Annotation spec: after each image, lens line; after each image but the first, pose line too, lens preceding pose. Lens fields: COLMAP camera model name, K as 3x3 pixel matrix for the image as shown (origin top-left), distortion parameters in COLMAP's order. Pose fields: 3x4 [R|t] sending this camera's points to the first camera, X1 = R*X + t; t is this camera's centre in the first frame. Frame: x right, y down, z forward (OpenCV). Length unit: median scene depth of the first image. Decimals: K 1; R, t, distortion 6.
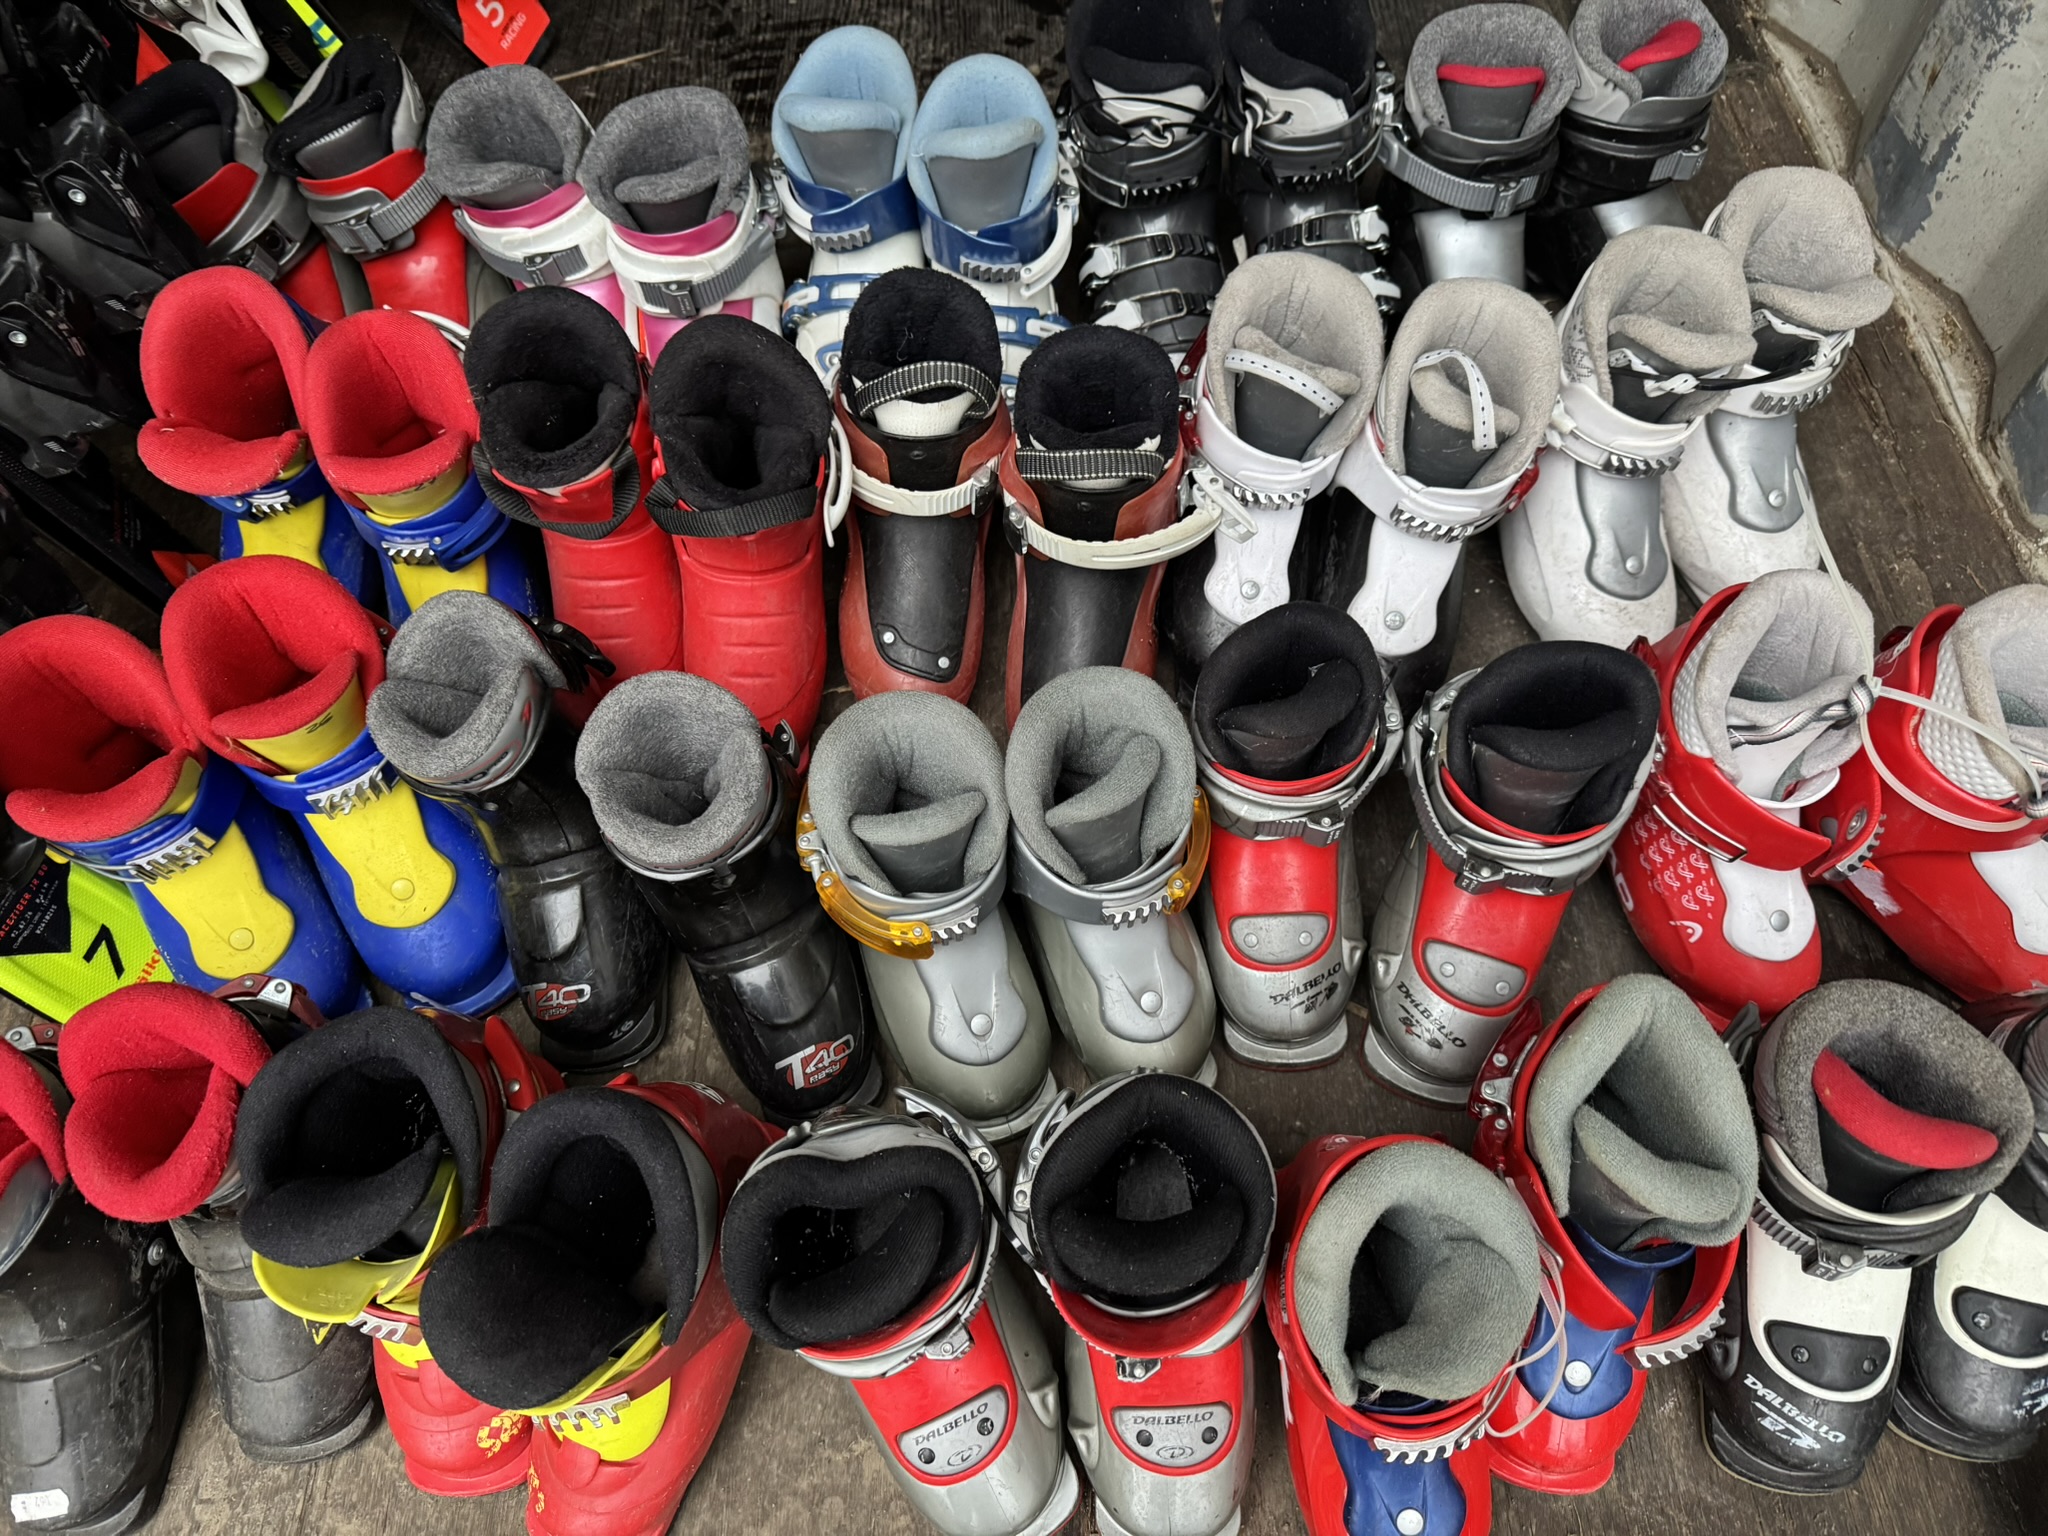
lens RADIAL K [[1489.7, 0, 1024.0], [0, 1489.7, 768.0], [0, 0, 1]] dist [-0.004645, -0.003809]
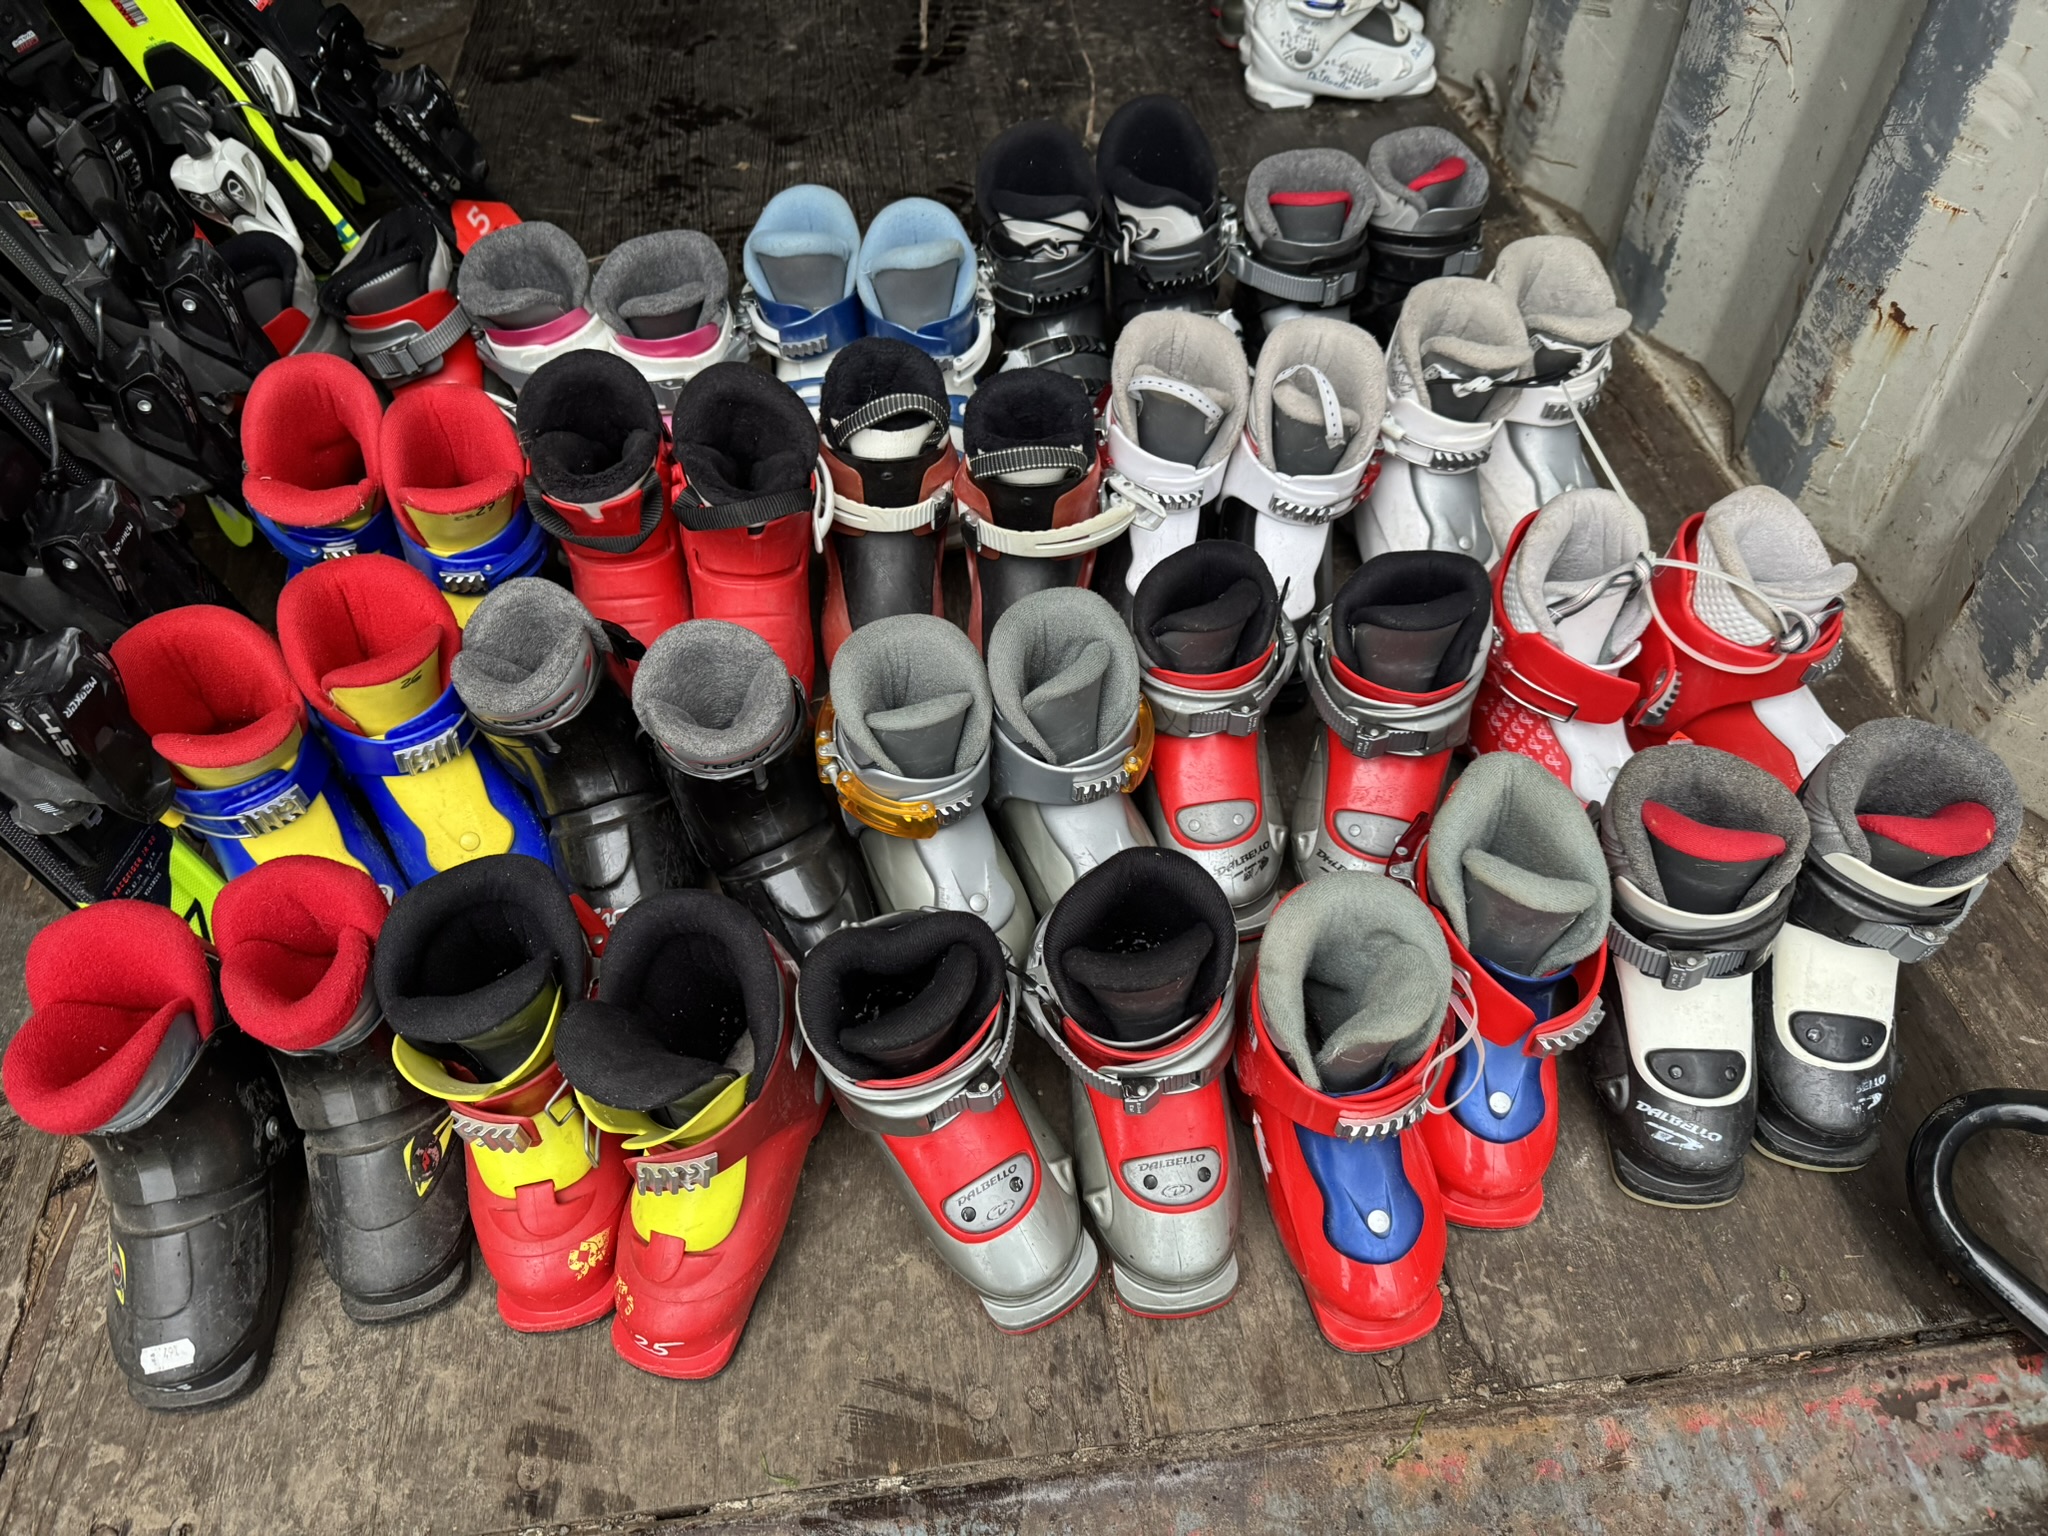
lens RADIAL K [[1527.9, 0, 1014.6], [0, 1527.9, 815.6], [0, 0, 1]] dist [0.032698, -0.065328]
pose [[0.995044, -0.066443, 0.073978, -0.082724], [0.079055, 0.979880, -0.183265, 0.320442], [-0.060313, 0.188206, 0.980276, -0.207152]]
